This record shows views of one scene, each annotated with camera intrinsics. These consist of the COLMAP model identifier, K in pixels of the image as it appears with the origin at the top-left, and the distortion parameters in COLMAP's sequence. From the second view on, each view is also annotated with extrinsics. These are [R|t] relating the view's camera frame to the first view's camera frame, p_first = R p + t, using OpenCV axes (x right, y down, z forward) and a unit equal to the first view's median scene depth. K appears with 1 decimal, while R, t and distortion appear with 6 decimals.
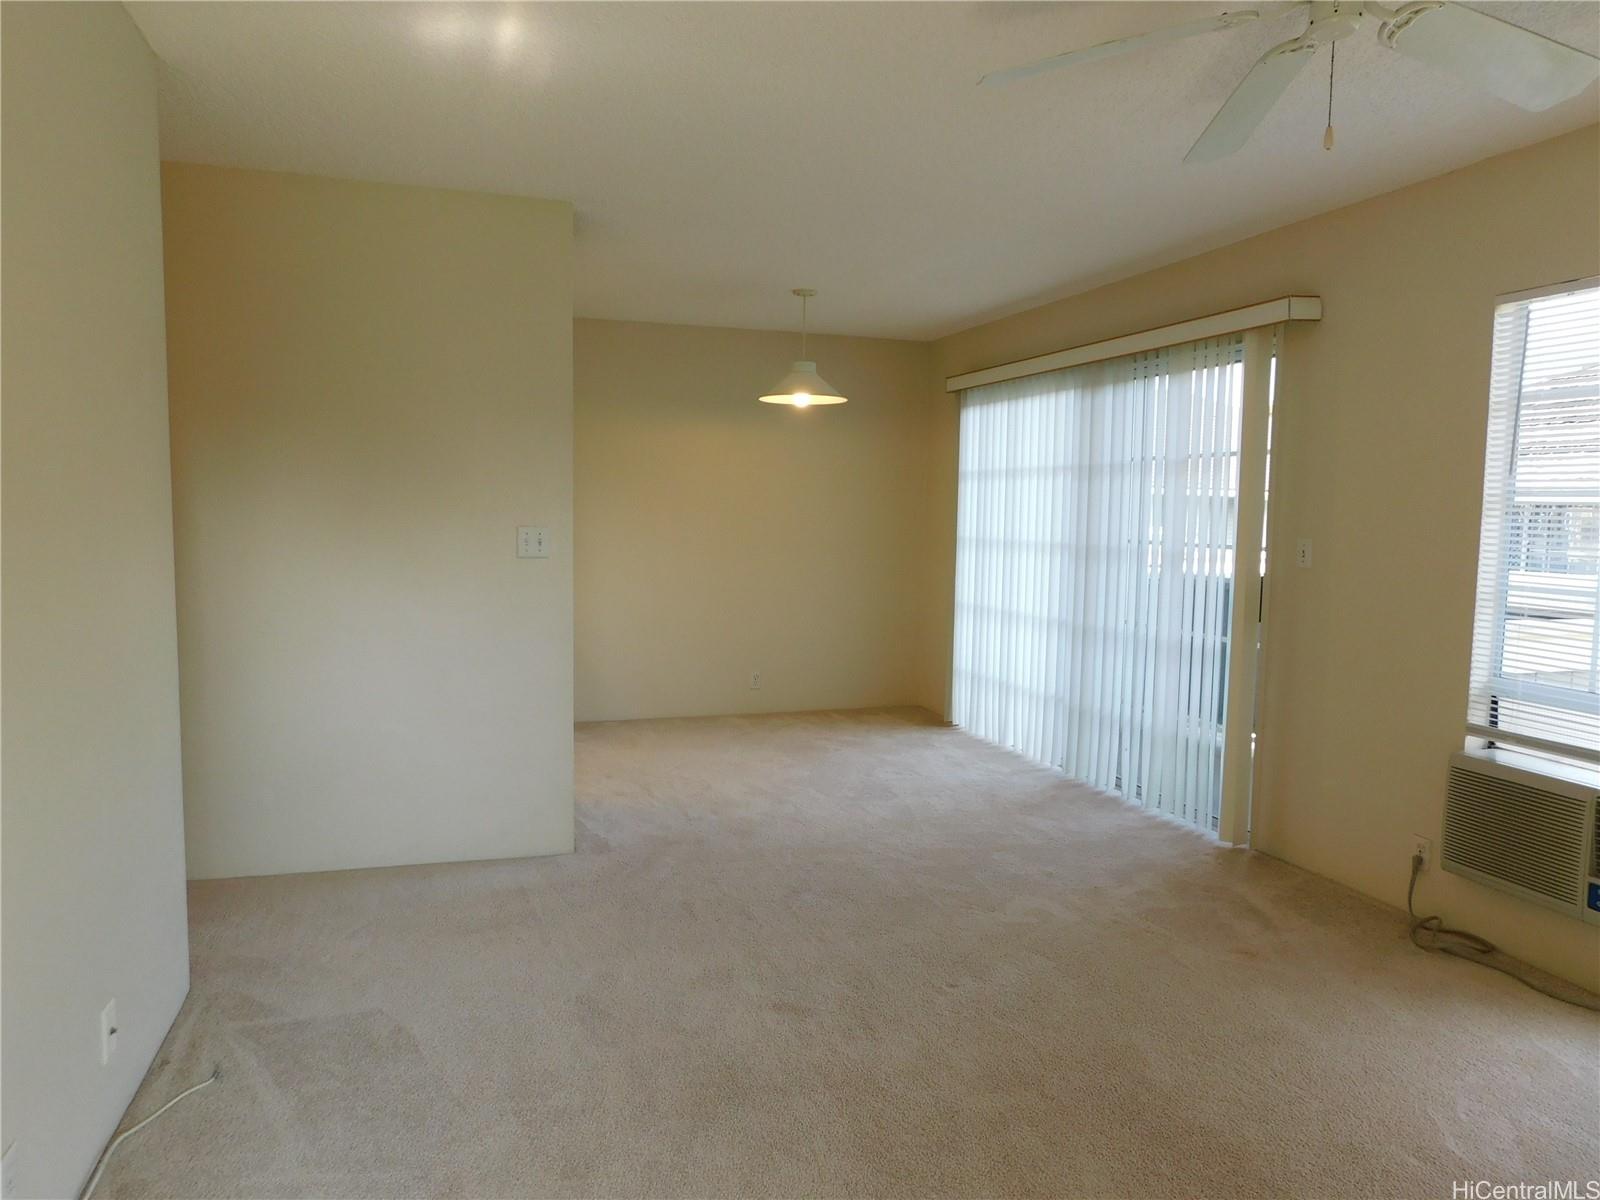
lens RADIAL K [[1067.1, 0, 800.0], [0, 1067.1, 600.0], [0, 0, 1]] dist [0.000400, -0.000110]
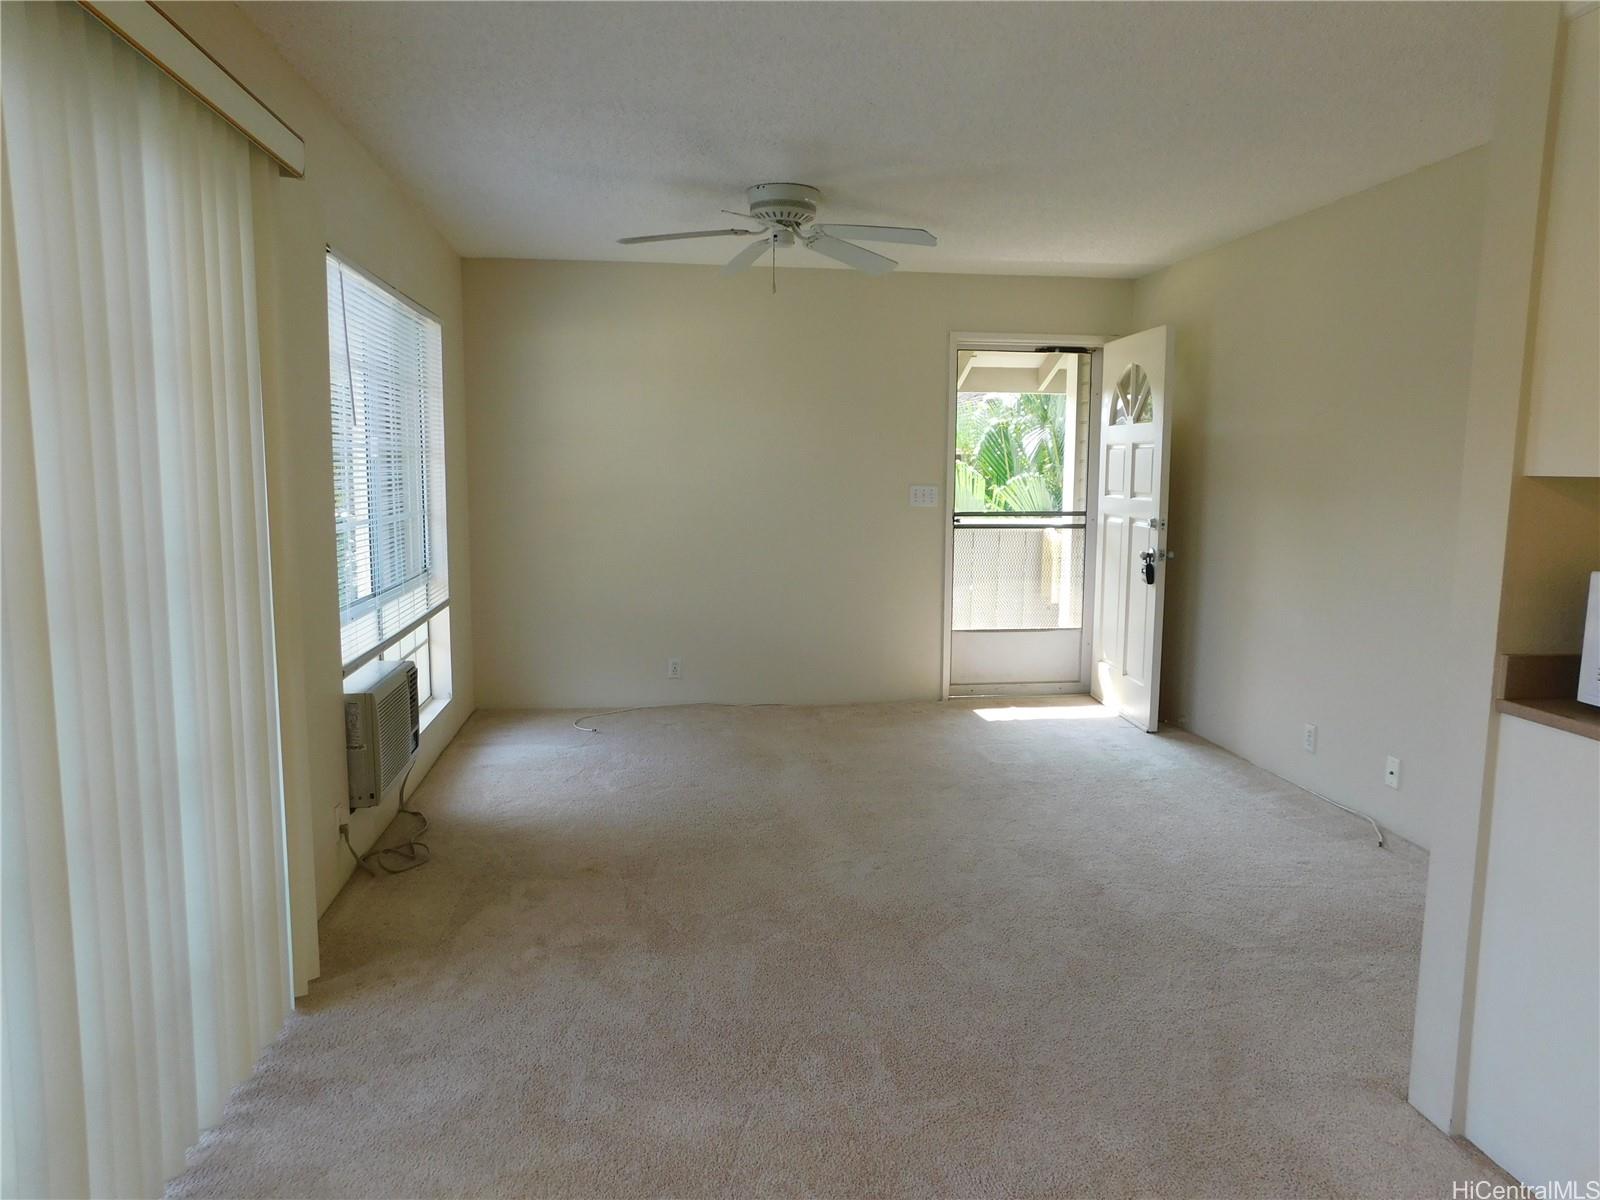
lens RADIAL K [[1067.1, 0, 800.0], [0, 1067.1, 600.0], [0, 0, 1]] dist [0.000400, -0.000110]
pose [[-0.981132, -0.052625, 0.186039, 0.013825], [-0.011196, 0.976094, 0.217060, -0.114721], [-0.193015, 0.210882, -0.958266, 1.271744]]
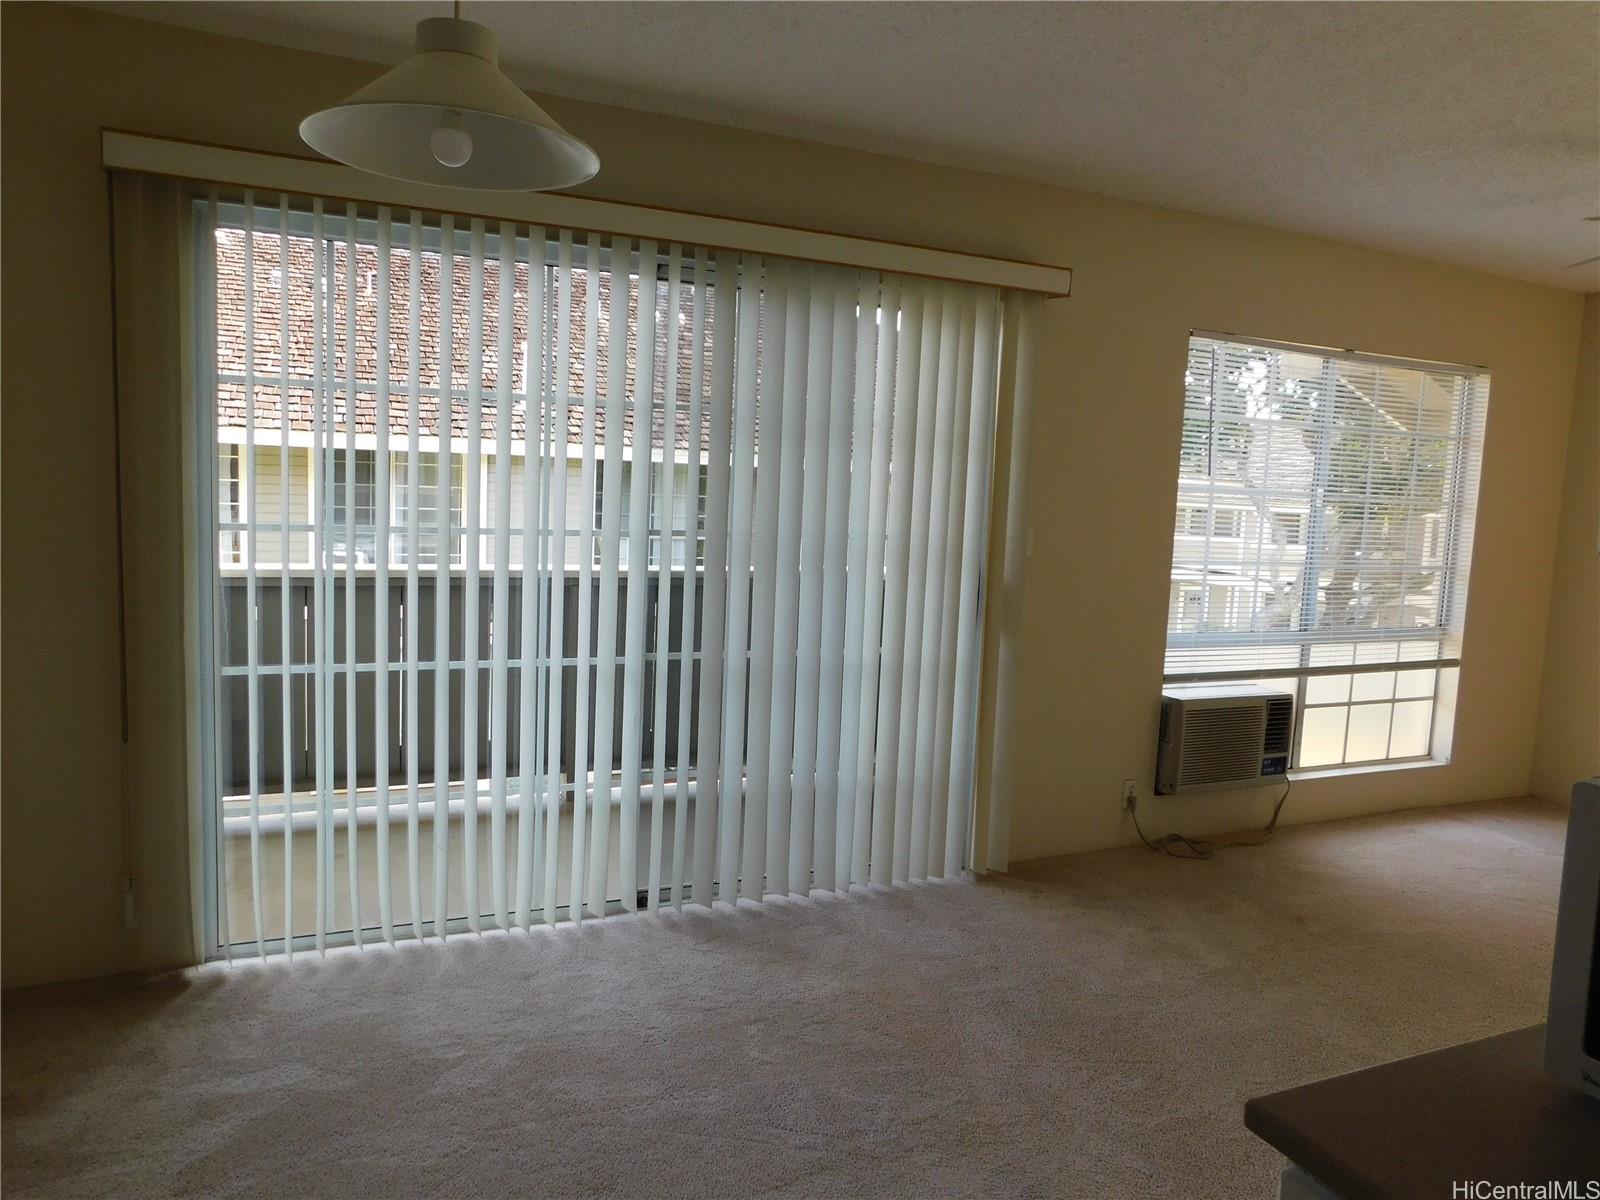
lens RADIAL K [[1067.1, 0, 800.0], [0, 1067.1, 600.0], [0, 0, 1]] dist [0.000400, -0.000110]
pose [[-0.086081, -0.124117, 0.988527, -0.365794], [0.052525, 0.990264, 0.128909, -0.099547], [-0.994903, 0.063019, -0.078723, 1.025409]]
